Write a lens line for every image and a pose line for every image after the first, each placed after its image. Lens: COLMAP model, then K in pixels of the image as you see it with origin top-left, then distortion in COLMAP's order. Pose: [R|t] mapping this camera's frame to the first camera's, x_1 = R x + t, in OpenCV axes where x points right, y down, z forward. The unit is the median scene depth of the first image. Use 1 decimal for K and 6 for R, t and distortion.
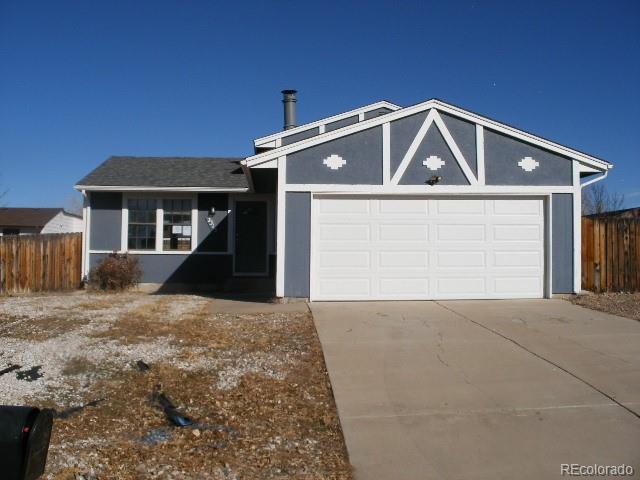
lens RADIAL K [[678.2, 0, 320.0], [0, 678.2, 240.0], [0, 0, 1]] dist [-0.202954, 0.204850]
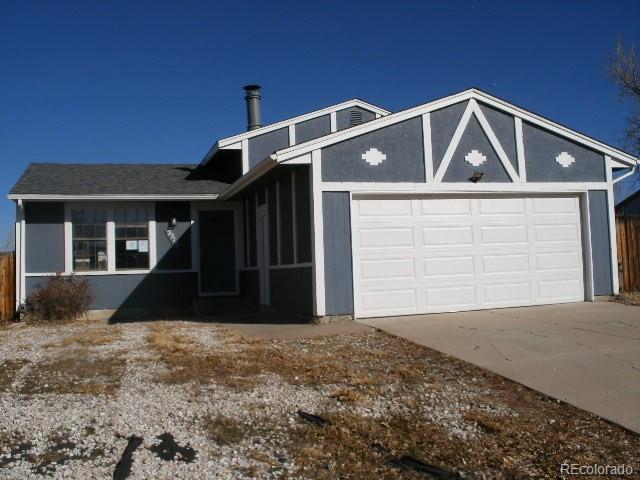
lens RADIAL K [[678.2, 0, 320.0], [0, 678.2, 240.0], [0, 0, 1]] dist [-0.202954, 0.204850]
pose [[0.974168, -0.029749, 0.223855, -0.236361], [0.035891, 0.999081, -0.023417, 0.008940], [-0.222953, 0.030846, 0.974341, 0.168324]]
